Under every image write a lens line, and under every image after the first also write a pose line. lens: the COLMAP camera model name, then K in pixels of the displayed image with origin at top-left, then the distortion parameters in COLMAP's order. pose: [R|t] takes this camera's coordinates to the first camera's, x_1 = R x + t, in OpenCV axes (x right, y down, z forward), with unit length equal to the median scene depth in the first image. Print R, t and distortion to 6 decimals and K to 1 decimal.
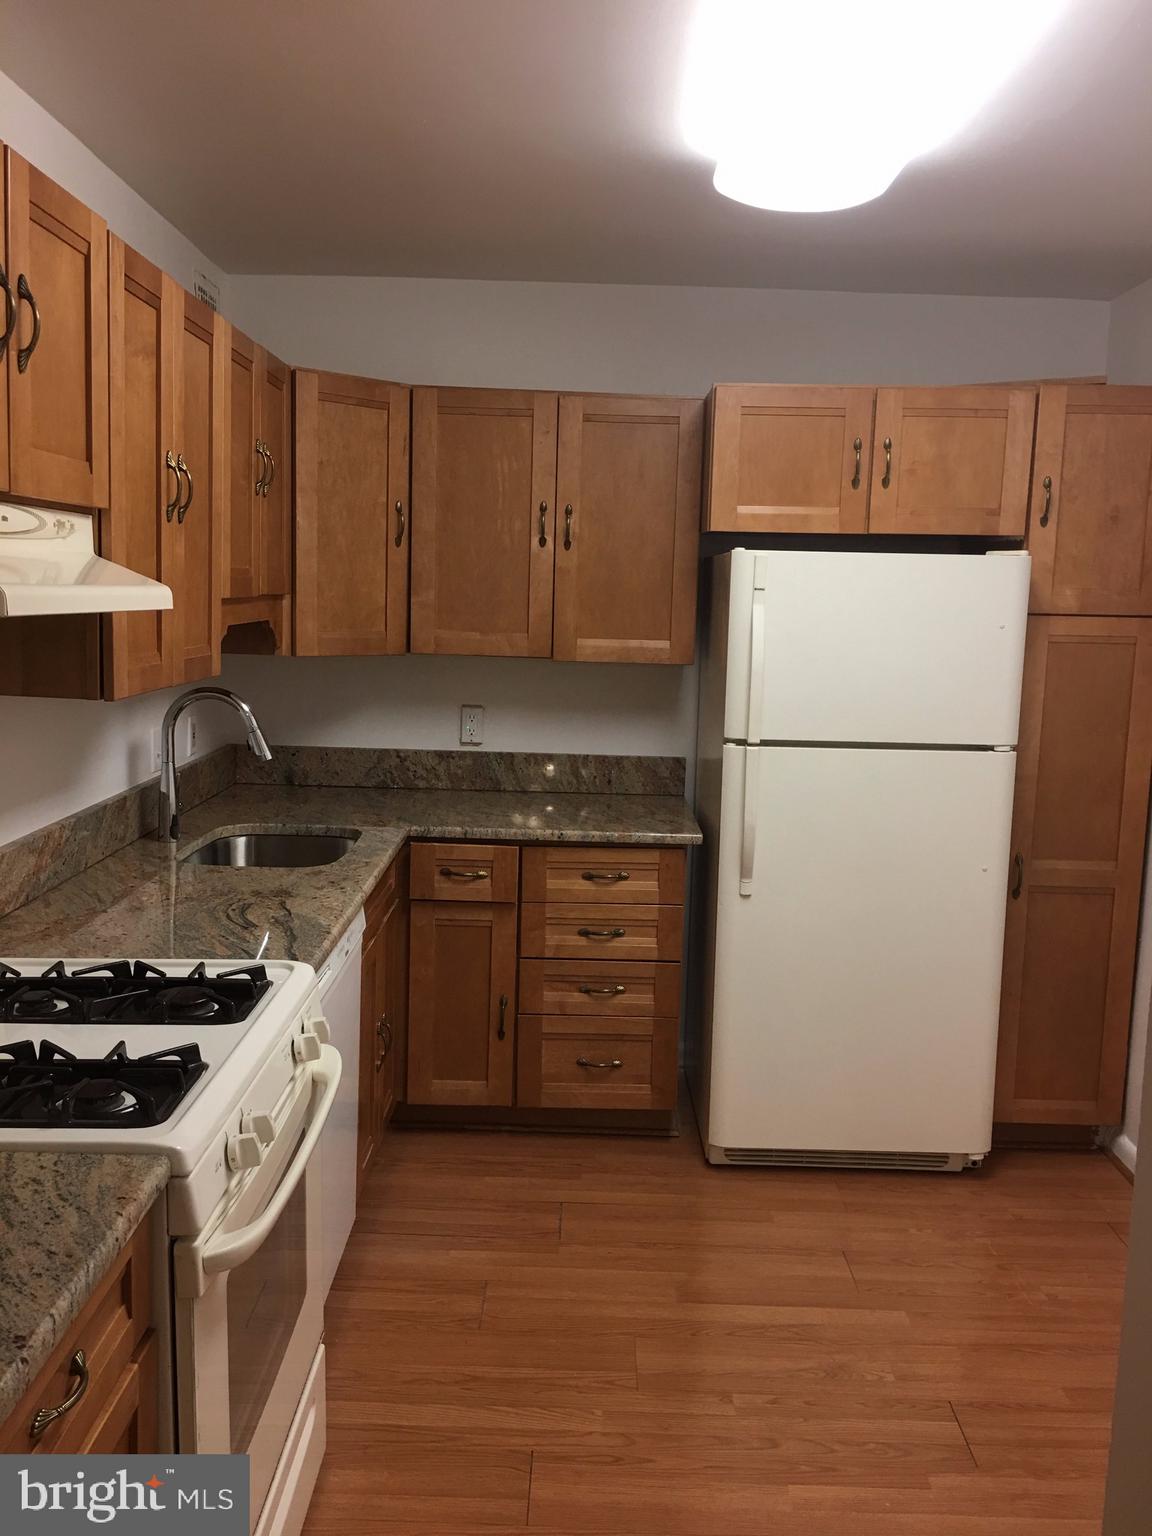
lens RADIAL K [[1318.8, 0, 575.7], [0, 1318.8, 762.9], [0, 0, 1]] dist [0.070070, -0.101337]
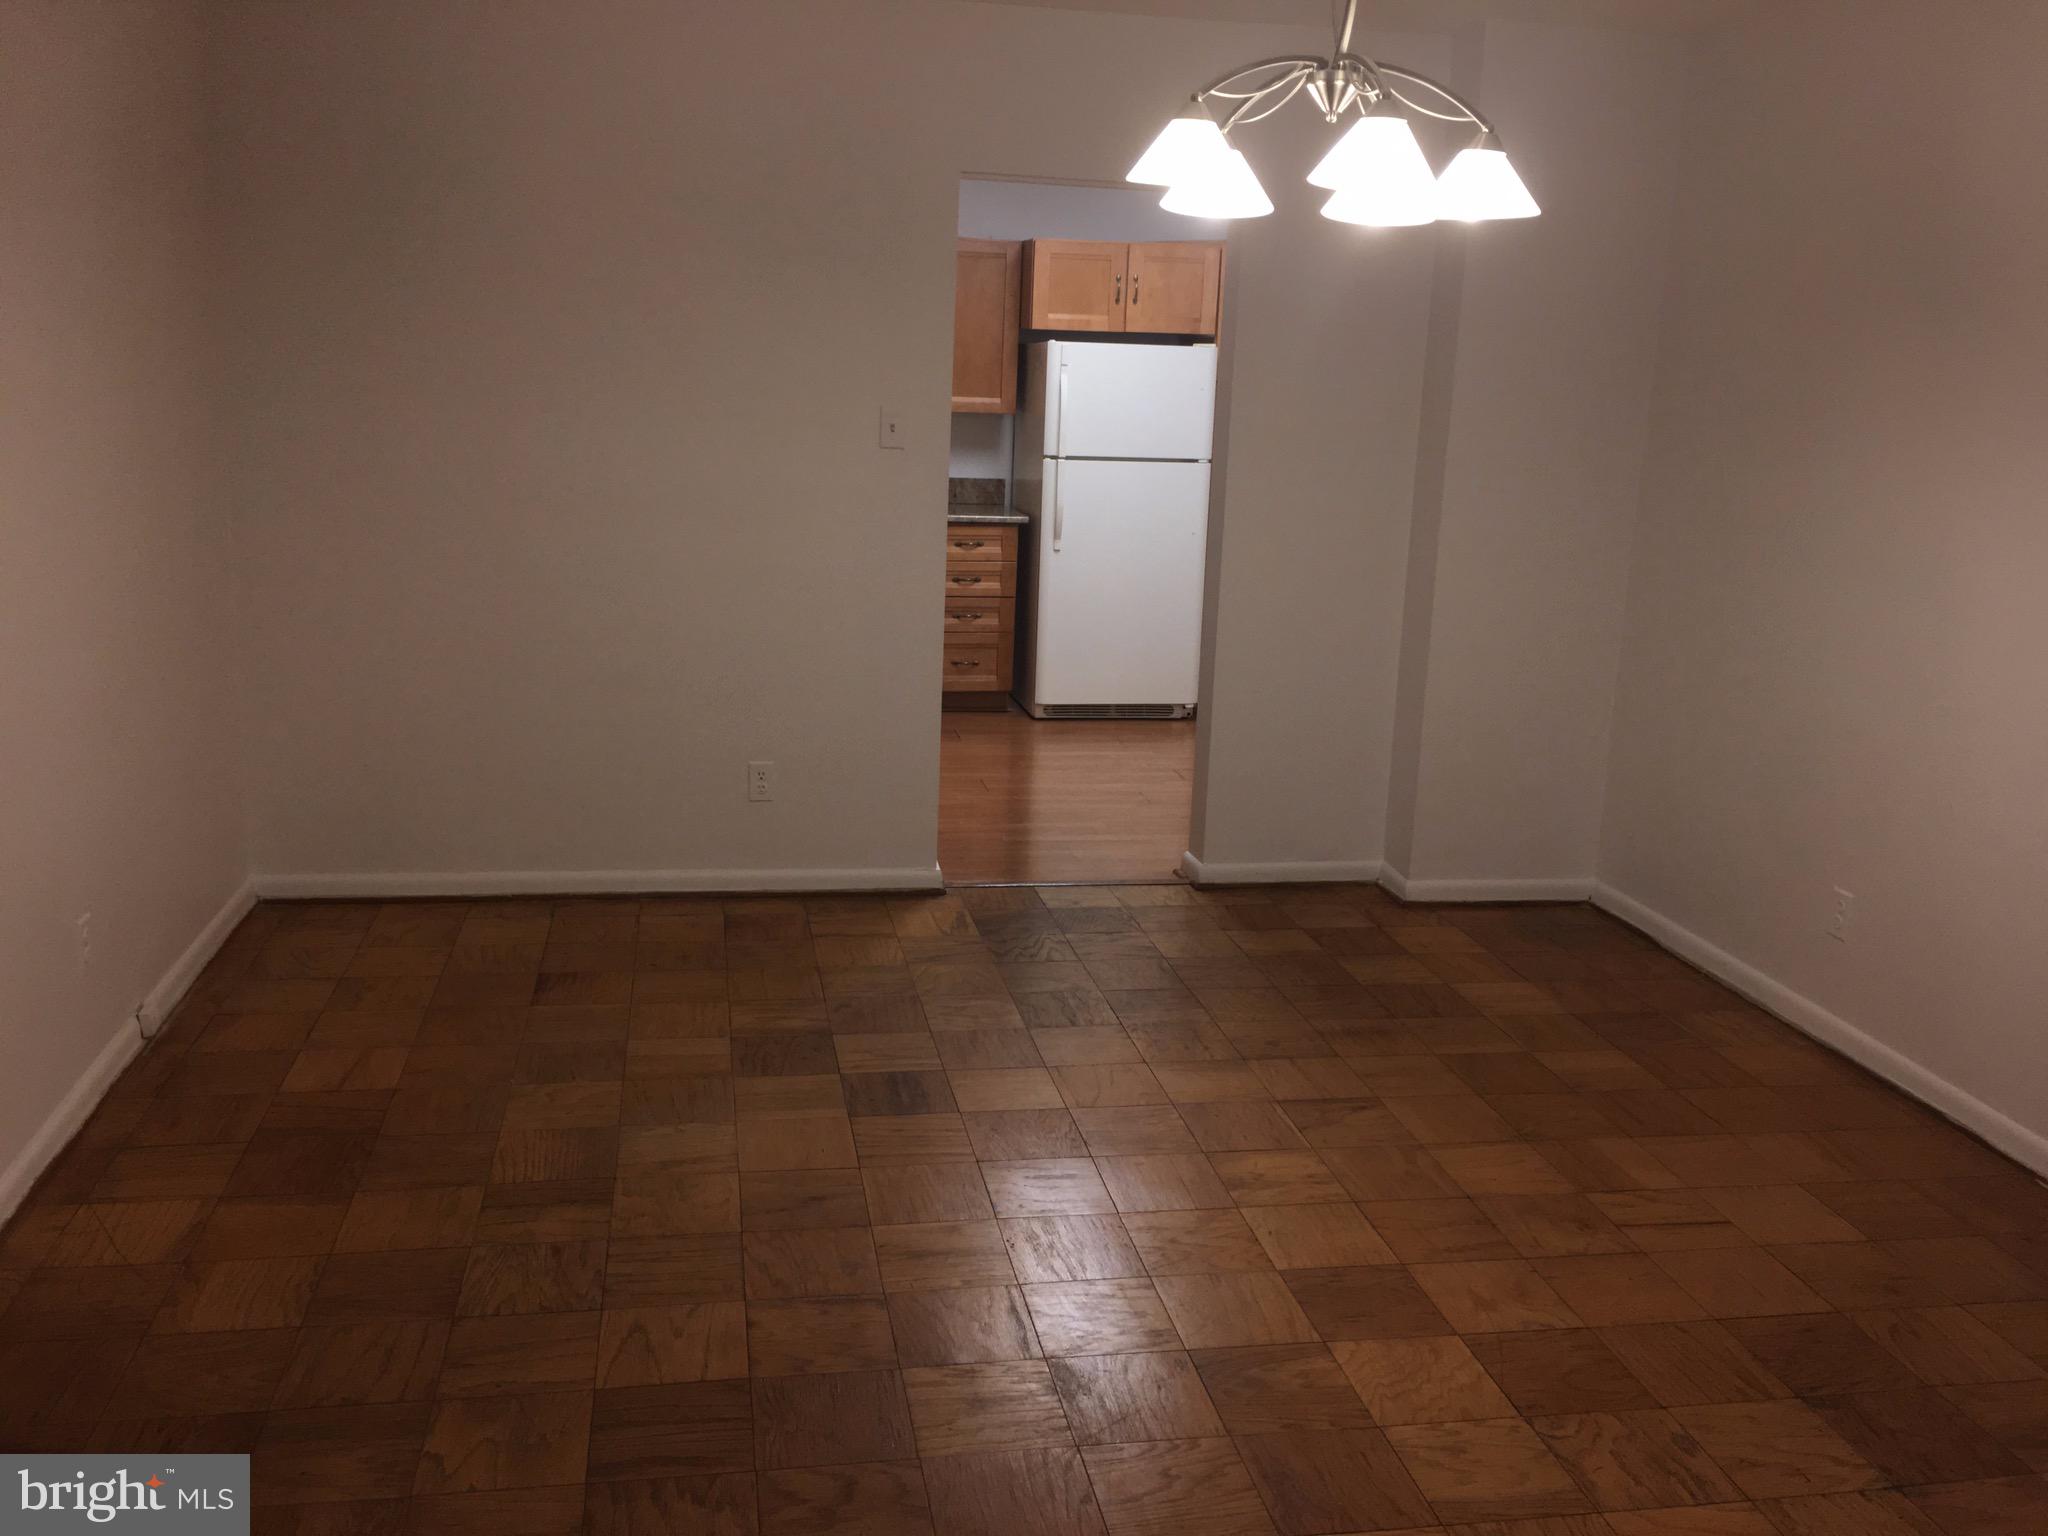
lens RADIAL K [[1758.3, 0, 1001.0], [0, 1758.3, 723.4], [0, 0, 1]] dist [0.070070, -0.101337]
pose [[0.985309, -0.026032, 0.168787, -0.317620], [0.014387, 0.997454, 0.069850, 0.159210], [-0.170176, -0.066396, 0.983174, -1.176475]]
